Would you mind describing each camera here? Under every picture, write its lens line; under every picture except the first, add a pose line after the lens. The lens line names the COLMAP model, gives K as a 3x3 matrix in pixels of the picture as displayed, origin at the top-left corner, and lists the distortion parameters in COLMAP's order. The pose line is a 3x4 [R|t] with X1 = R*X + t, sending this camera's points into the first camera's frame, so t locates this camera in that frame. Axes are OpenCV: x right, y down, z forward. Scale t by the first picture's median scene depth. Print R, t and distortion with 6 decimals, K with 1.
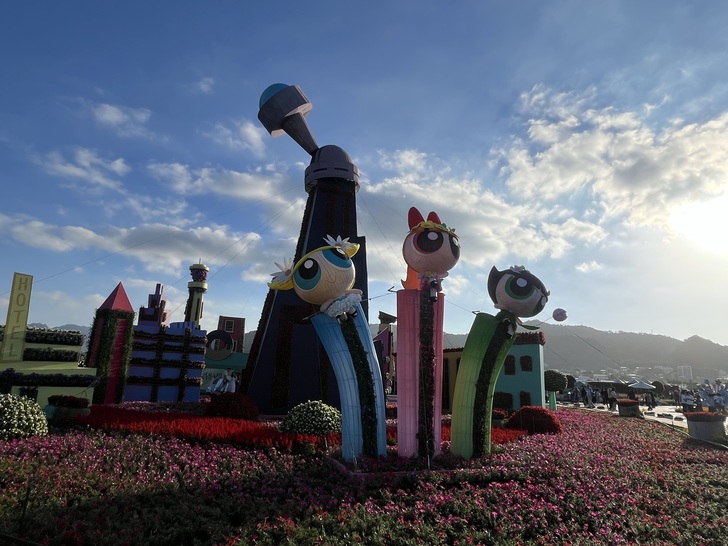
lens RADIAL K [[441.9, 0, 364.1], [0, 441.9, 275.1], [0, 0, 1]] dist [0.004916, -0.006585]
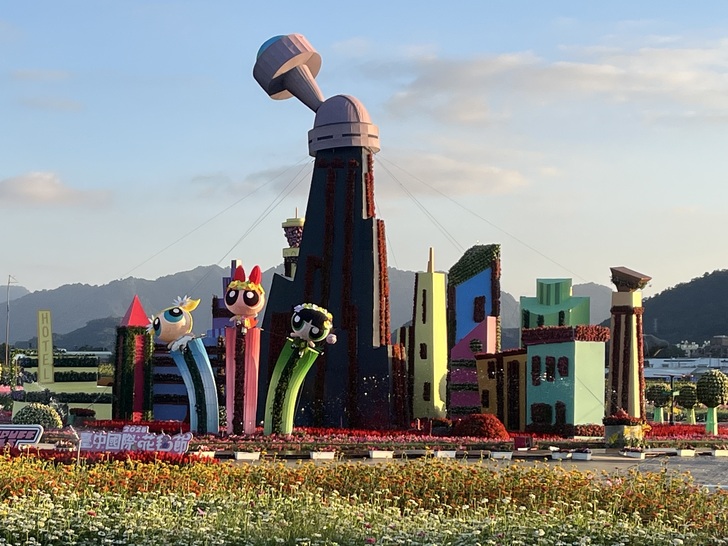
lens RADIAL K [[1928.0, 0, 359.8], [0, 1928.0, 273.9], [0, 0, 1]] dist [0.285210, 0.000000]
pose [[0.836821, -0.057868, -0.544410, 2.746790], [0.140166, 0.983902, 0.110867, -0.551357], [0.529230, -0.169083, 0.831460, -2.830489]]
